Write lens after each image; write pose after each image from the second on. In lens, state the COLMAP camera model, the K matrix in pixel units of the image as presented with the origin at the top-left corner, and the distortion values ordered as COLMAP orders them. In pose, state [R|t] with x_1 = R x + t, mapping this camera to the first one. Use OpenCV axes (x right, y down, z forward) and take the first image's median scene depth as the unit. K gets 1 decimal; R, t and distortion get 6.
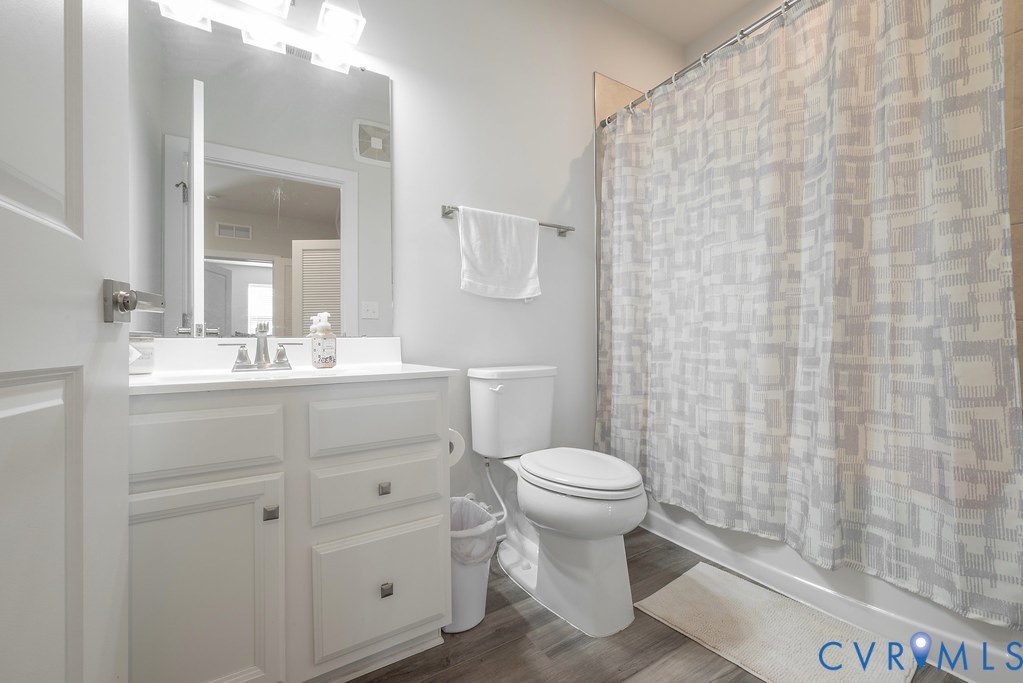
lens RADIAL K [[421.9, 0, 513.5], [0, 421.9, 344.0], [0, 0, 1]] dist [0.001998, -0.000062]
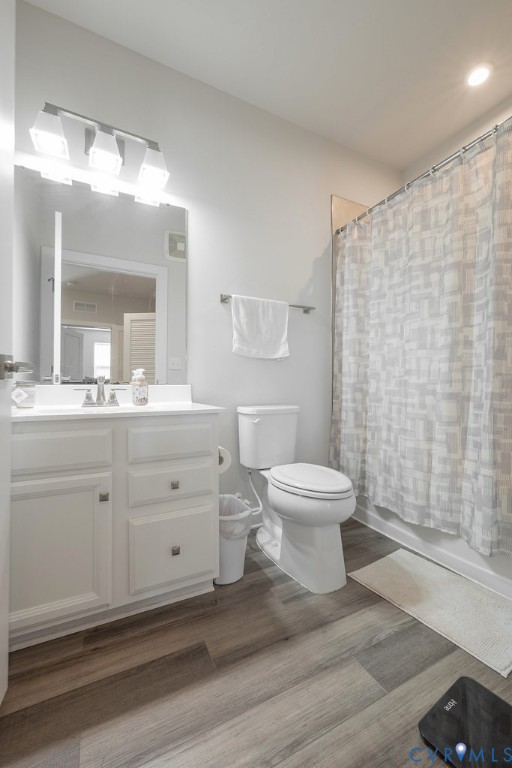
lens RADIAL K [[316.8, 0, 257.9], [0, 316.8, 386.2], [0, 0, 1]] dist [0.001998, -0.000062]
pose [[0.996422, 0.009929, -0.083926, 0.062935], [-0.010020, 0.999950, -0.000654, -0.014555], [0.083916, 0.001492, 0.996472, -0.090406]]
